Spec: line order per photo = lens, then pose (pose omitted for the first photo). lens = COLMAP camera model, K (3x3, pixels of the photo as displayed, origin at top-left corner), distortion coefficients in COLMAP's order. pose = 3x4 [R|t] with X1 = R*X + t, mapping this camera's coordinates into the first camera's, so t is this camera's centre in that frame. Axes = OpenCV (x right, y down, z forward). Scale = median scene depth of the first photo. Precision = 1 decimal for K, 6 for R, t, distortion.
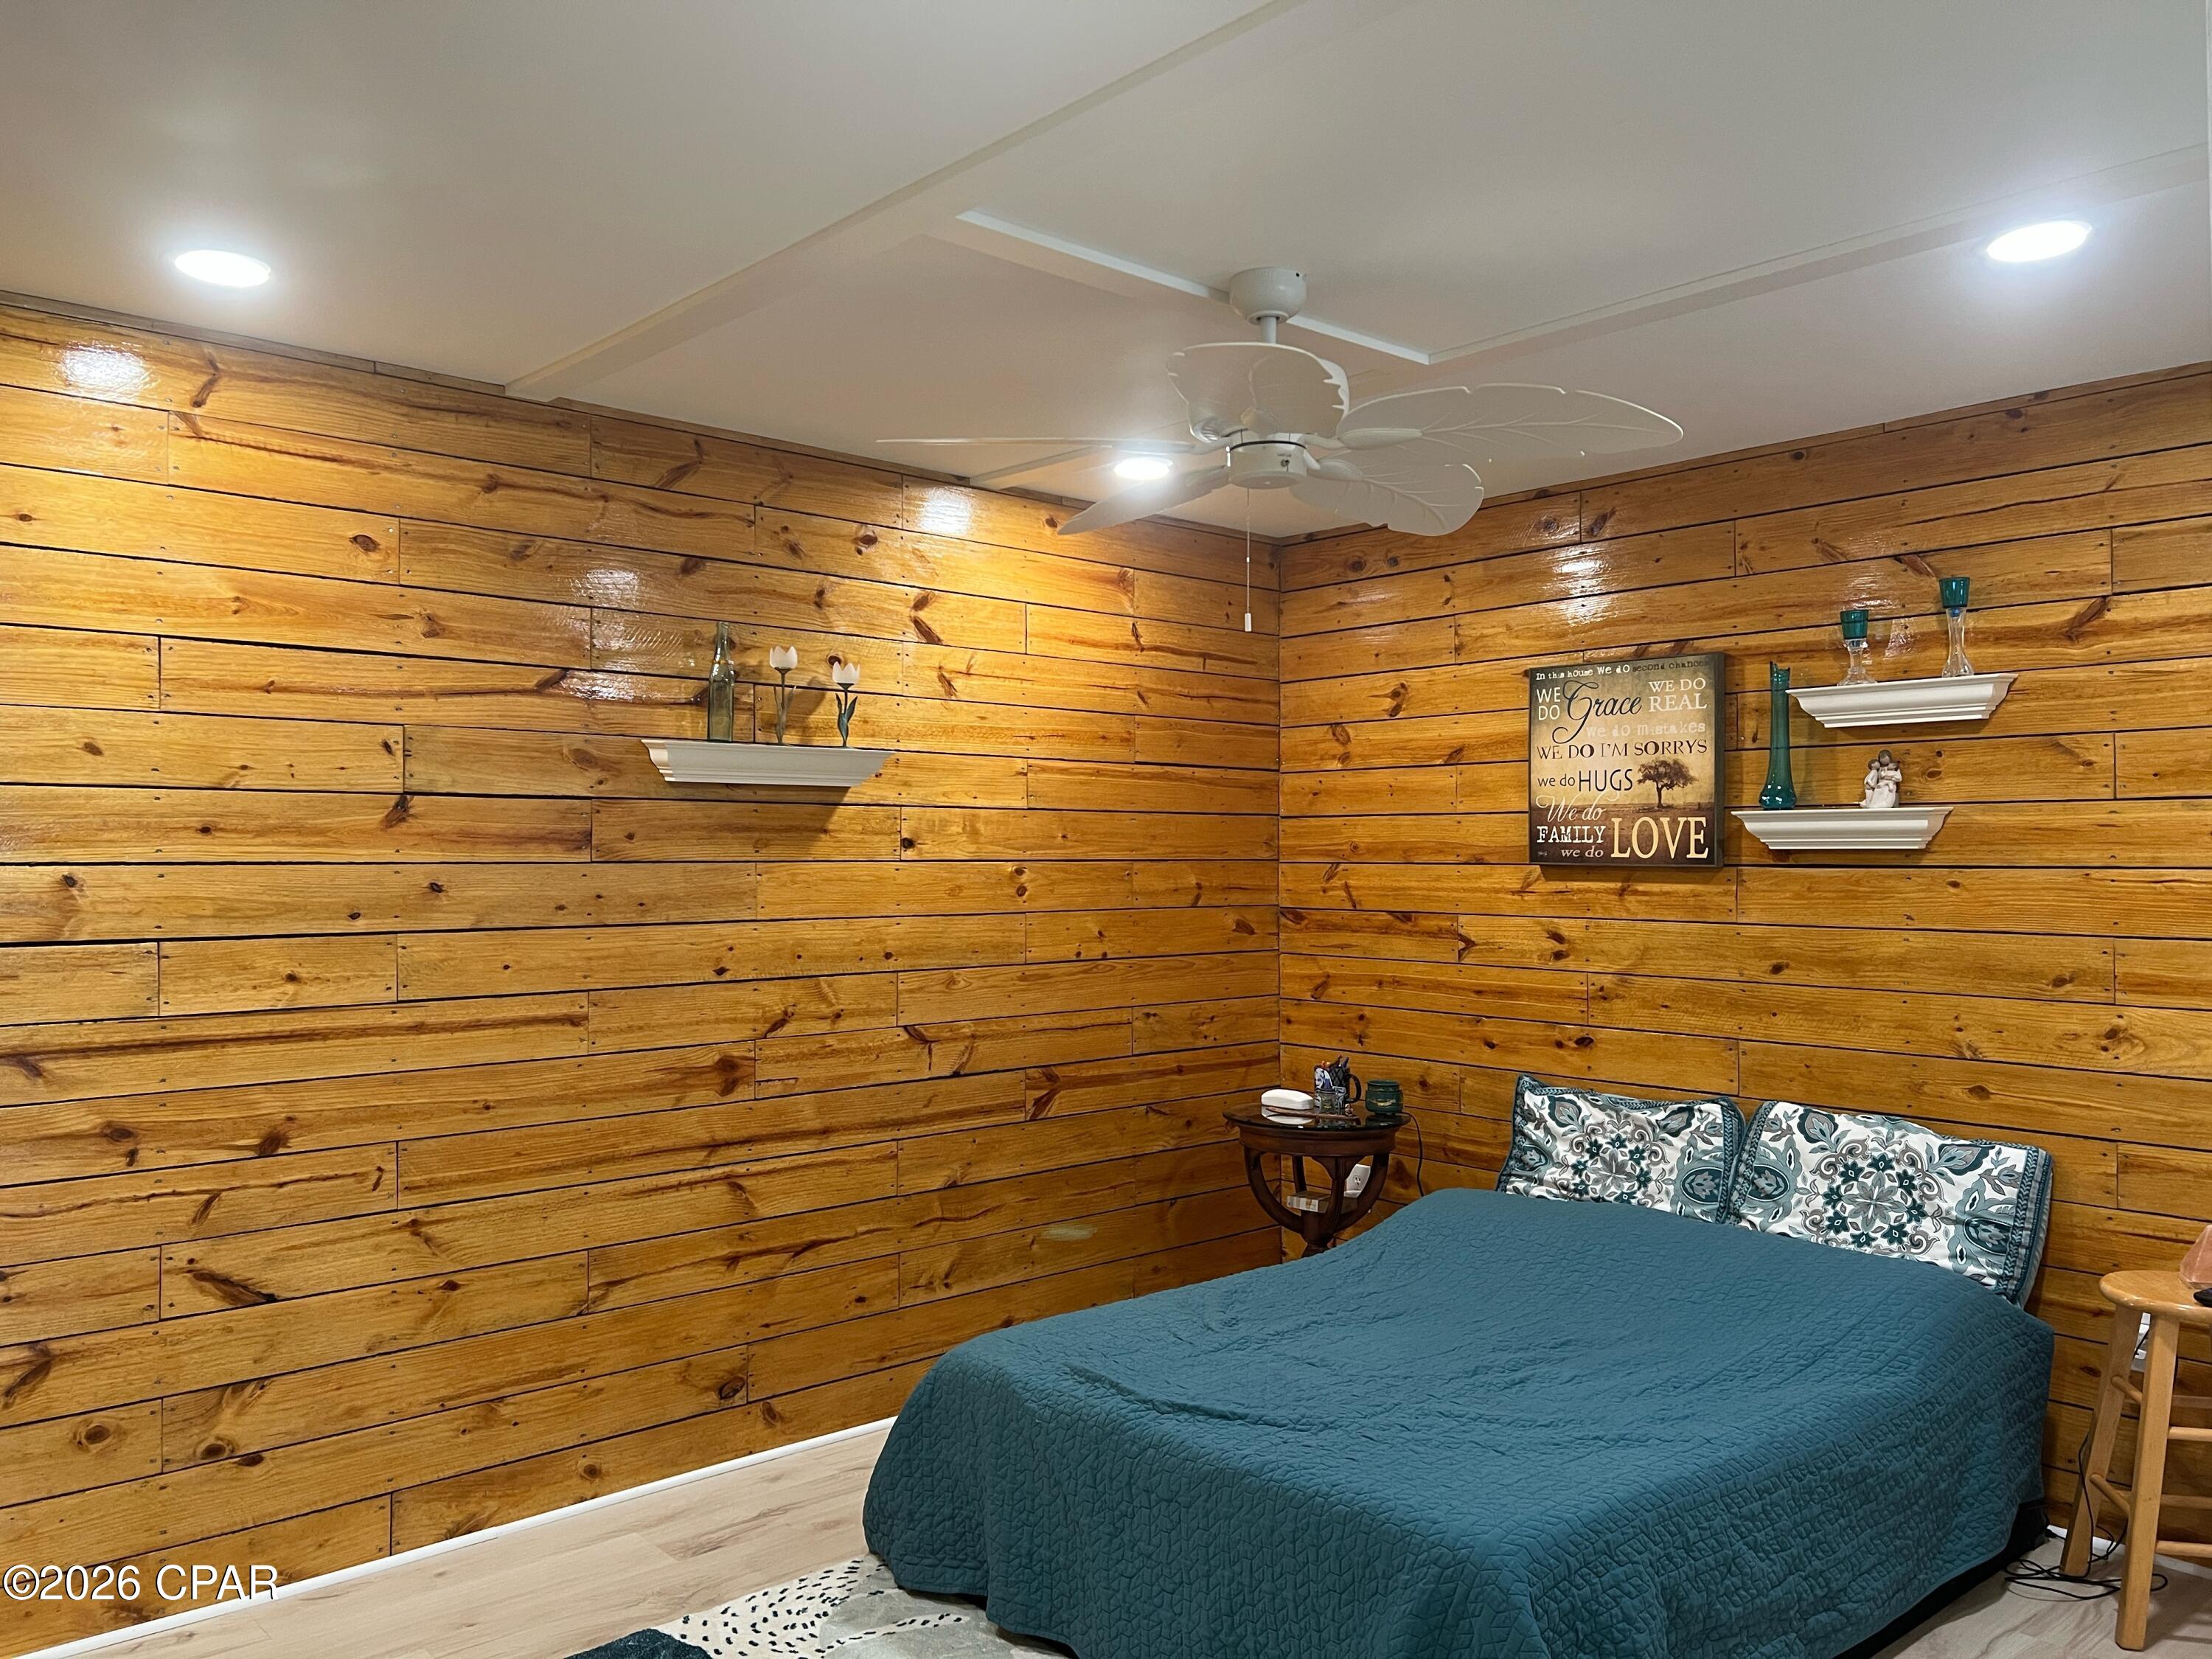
lens RADIAL K [[1663.7, 0, 1100.4], [0, 1663.7, 834.2], [0, 0, 1]] dist [0.037205, -0.026390]
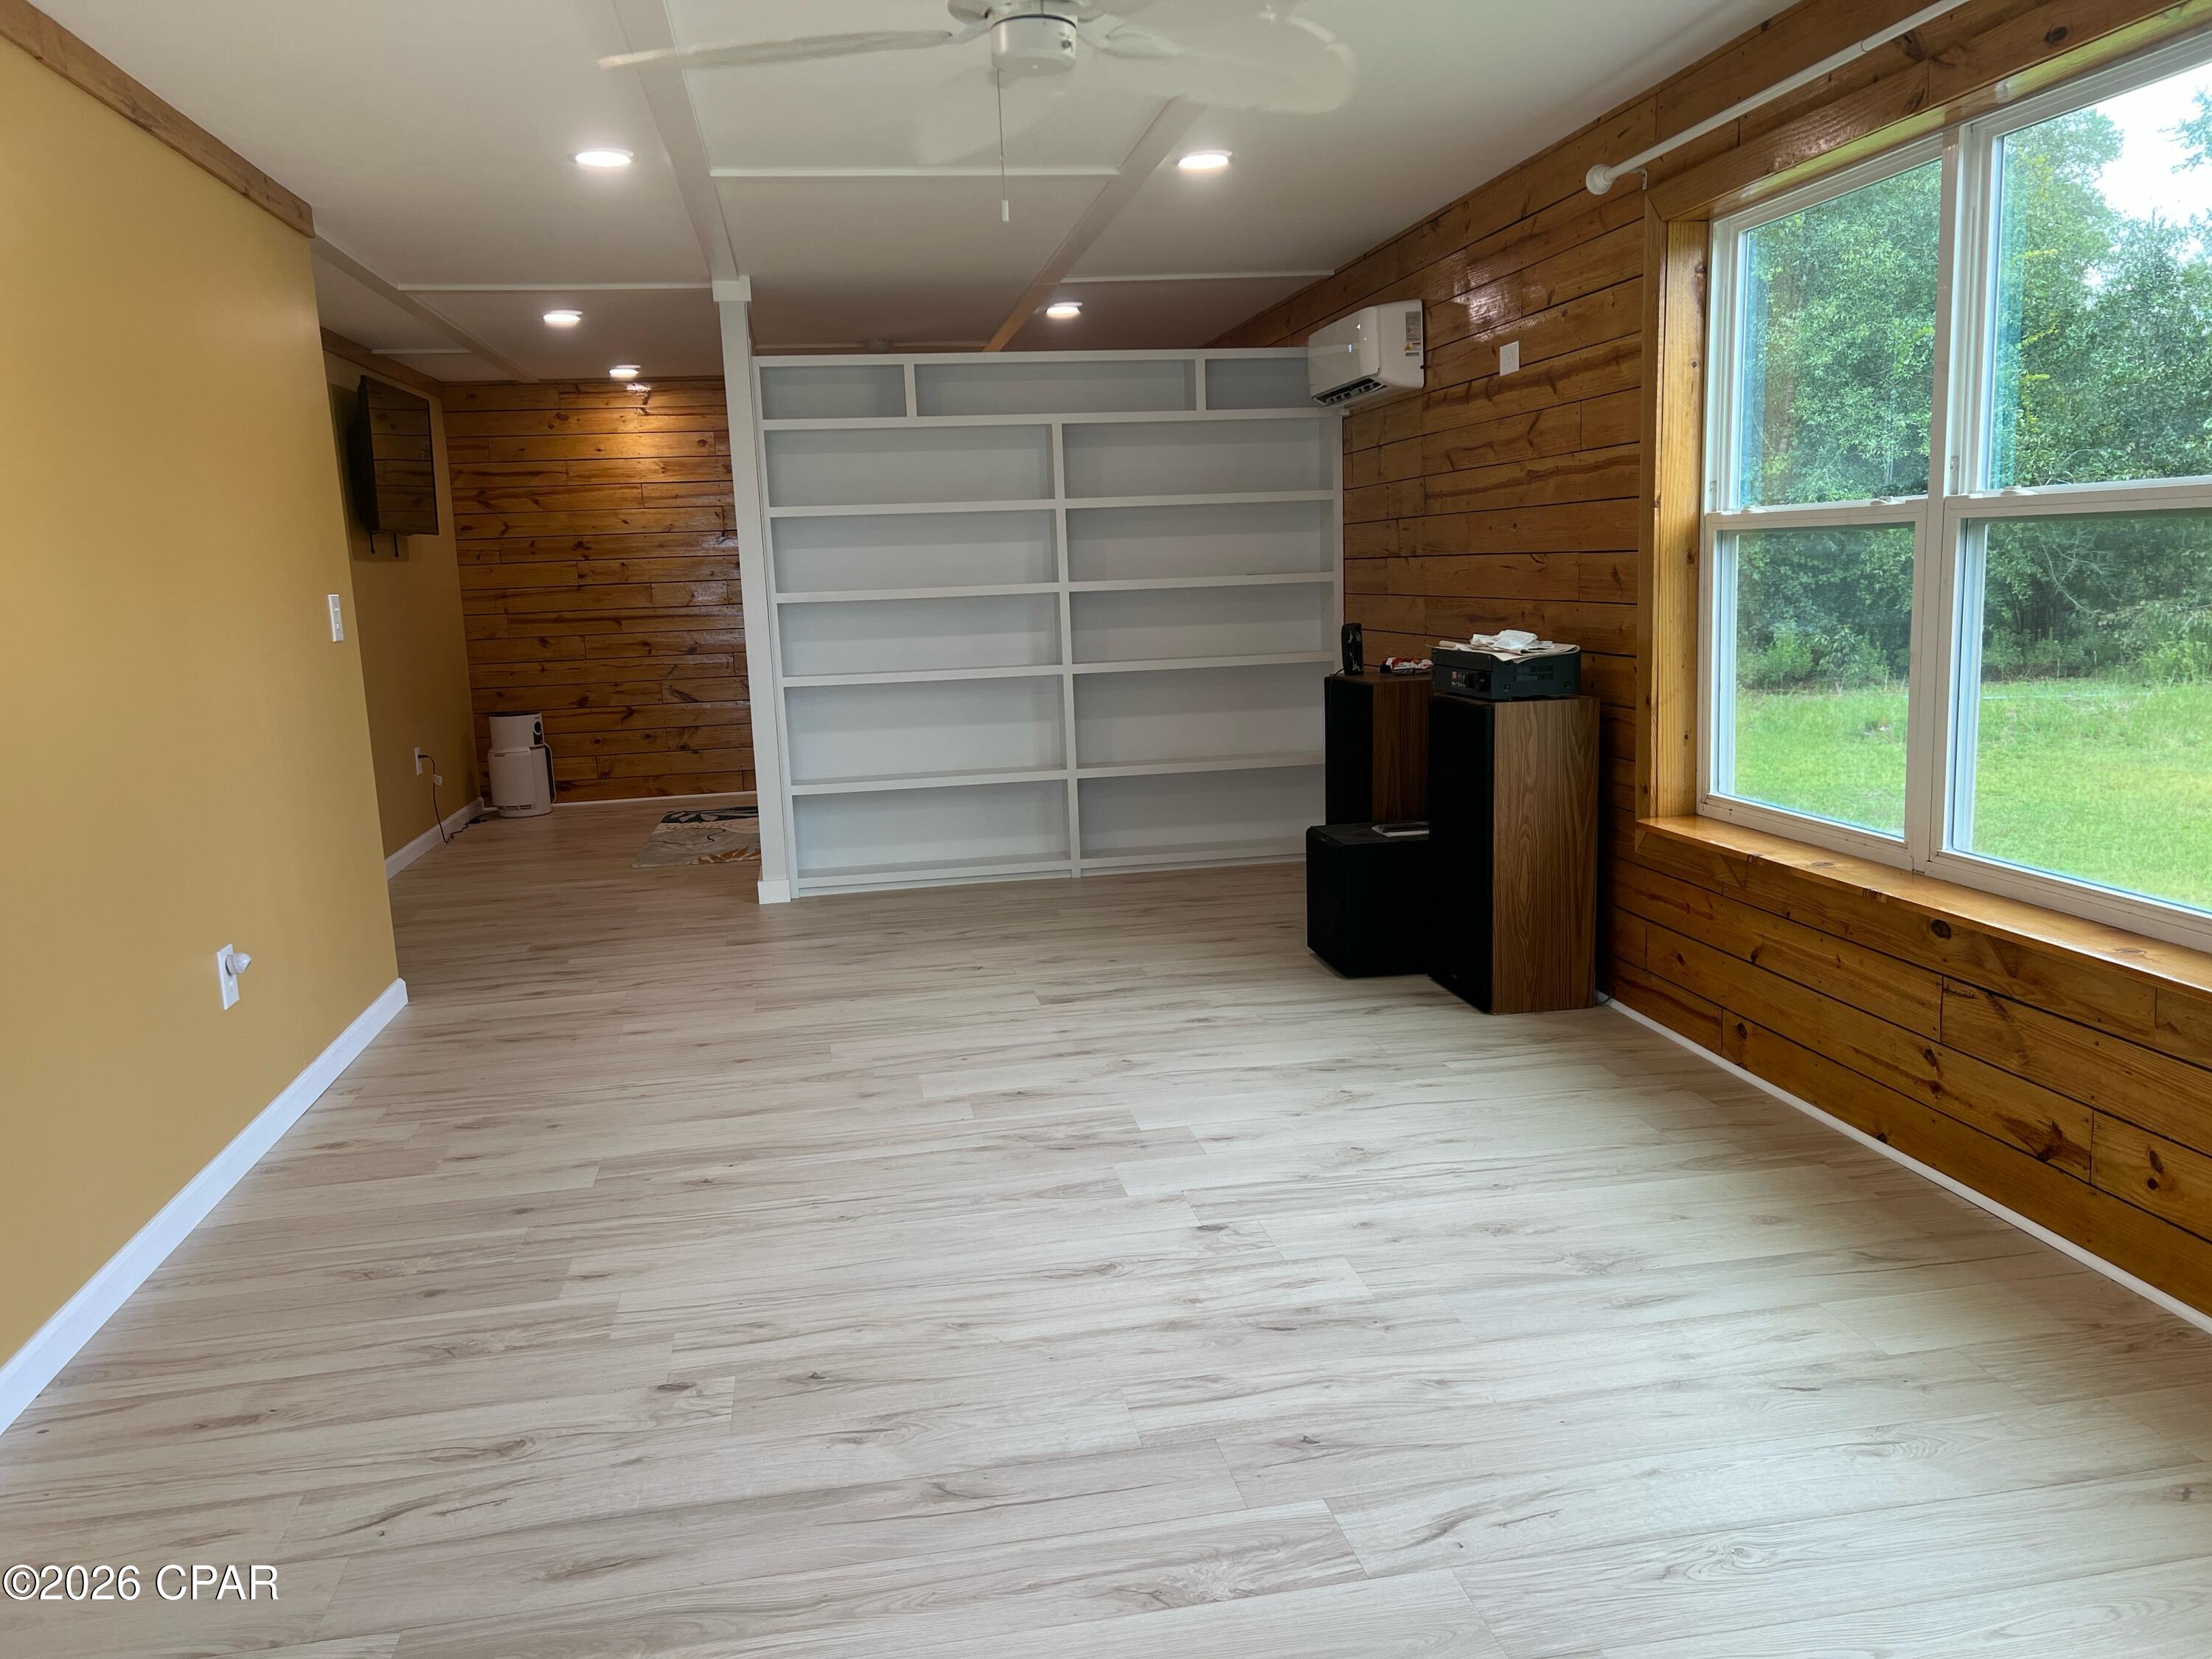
lens RADIAL K [[1663.7, 0, 1107.0], [0, 1663.7, 826.8], [0, 0, 1]] dist [0.037205, -0.026390]
pose [[0.861871, 0.035901, -0.505855, 1.729868], [0.052072, 0.985953, 0.158696, 0.061598], [0.504446, -0.163116, 0.847896, -1.259124]]
